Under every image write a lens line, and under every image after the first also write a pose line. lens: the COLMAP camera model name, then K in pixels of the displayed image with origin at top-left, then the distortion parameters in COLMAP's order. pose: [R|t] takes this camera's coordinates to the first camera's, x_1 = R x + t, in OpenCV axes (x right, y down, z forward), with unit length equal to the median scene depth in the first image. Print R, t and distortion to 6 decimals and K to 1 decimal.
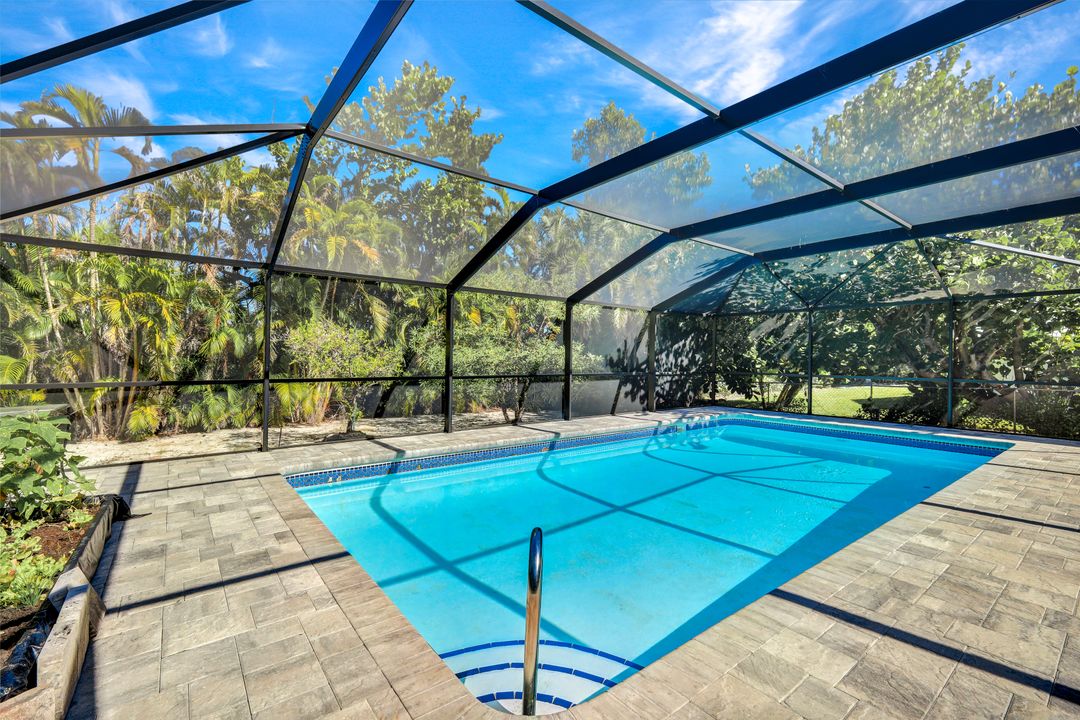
lens RADIAL K [[467.1, 0, 537.1], [0, 467.1, 359.3], [0, 0, 1]] dist [0.000459, -0.000049]
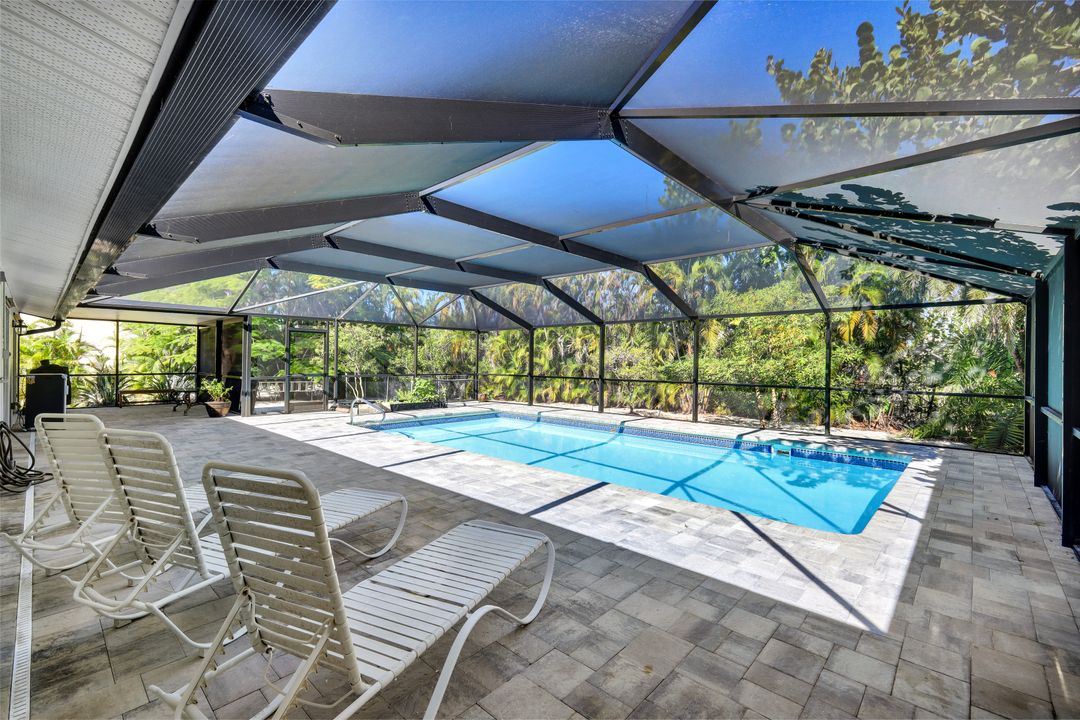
lens RADIAL K [[461.9, 0, 540.0], [0, 461.9, 360.0], [0, 0, 1]] dist [0.035083, -0.000023]
pose [[0.162291, -0.006898, -0.986719, 0.934541], [-0.008536, 0.999928, -0.008395, -0.009148], [0.986706, 0.009785, 0.162220, 0.357915]]
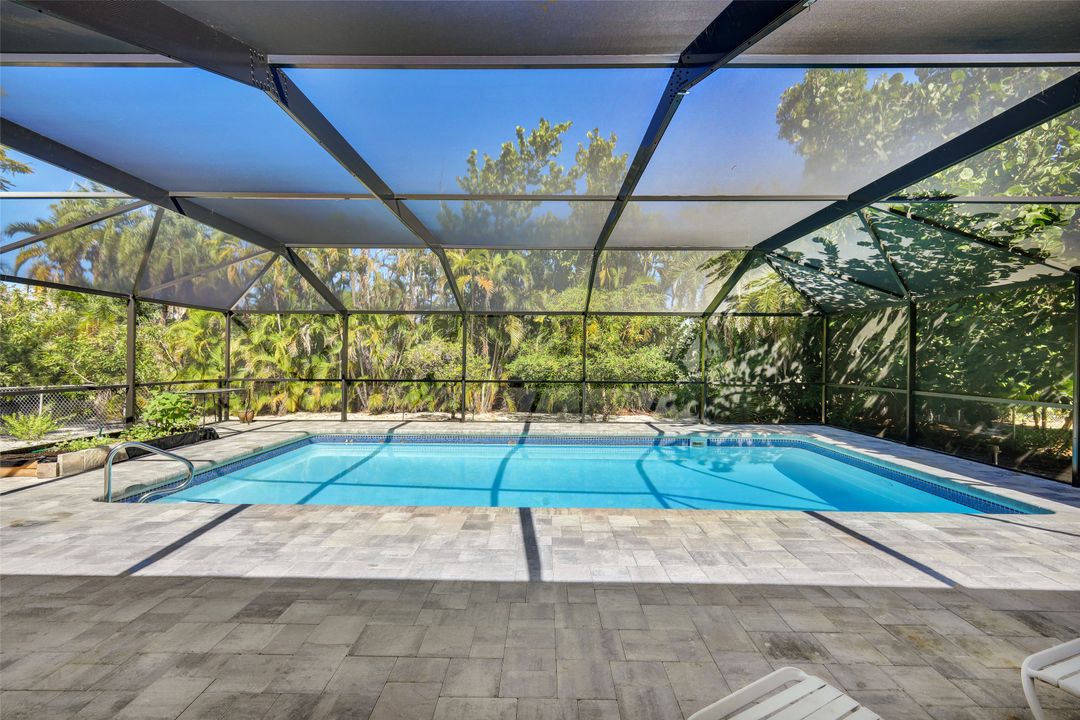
lens RADIAL K [[467.5, 0, 539.1], [0, 467.5, 354.8], [0, 0, 1]] dist [0.011024, -0.000177]
pose [[0.782231, -0.007115, -0.622948, 0.550525], [-0.001796, 0.999905, -0.013676, -0.012422], [0.622986, 0.011816, 0.782144, 0.061020]]
